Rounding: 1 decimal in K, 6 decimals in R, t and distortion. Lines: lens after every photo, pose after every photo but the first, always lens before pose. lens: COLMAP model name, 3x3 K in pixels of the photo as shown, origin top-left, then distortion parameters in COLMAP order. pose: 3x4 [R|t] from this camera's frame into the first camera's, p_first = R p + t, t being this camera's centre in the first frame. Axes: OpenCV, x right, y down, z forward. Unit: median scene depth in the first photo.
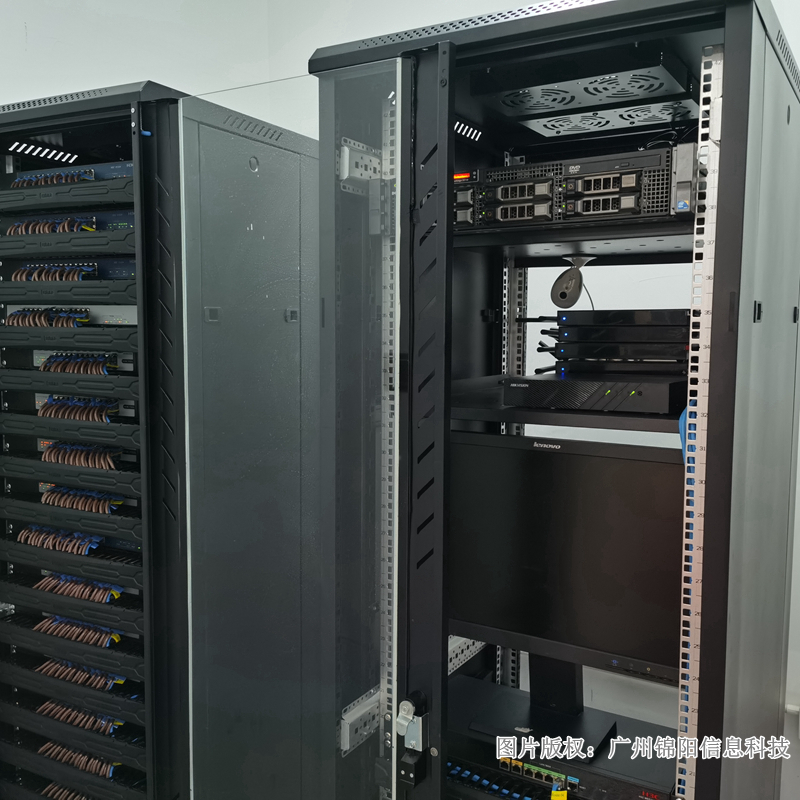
lens RADIAL K [[821.7, 0, 390.4], [0, 821.7, 401.2], [0, 0, 1]] dist [0.027726, 0.000000]
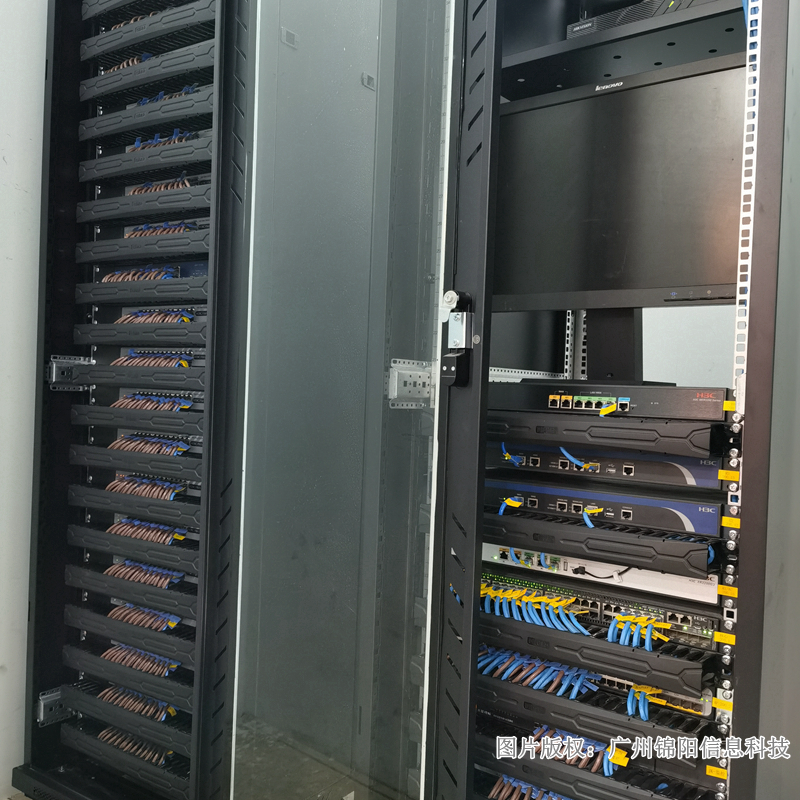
lens RADIAL K [[821.7, 0, 397.2], [0, 821.7, 401.1], [0, 0, 1]] dist [0.027726, 0.000000]
pose [[0.992483, 0.033309, -0.117763, 0.060774], [-0.043148, 0.995697, -0.082013, 0.459371], [0.114525, 0.086478, 0.989649, 0.022386]]
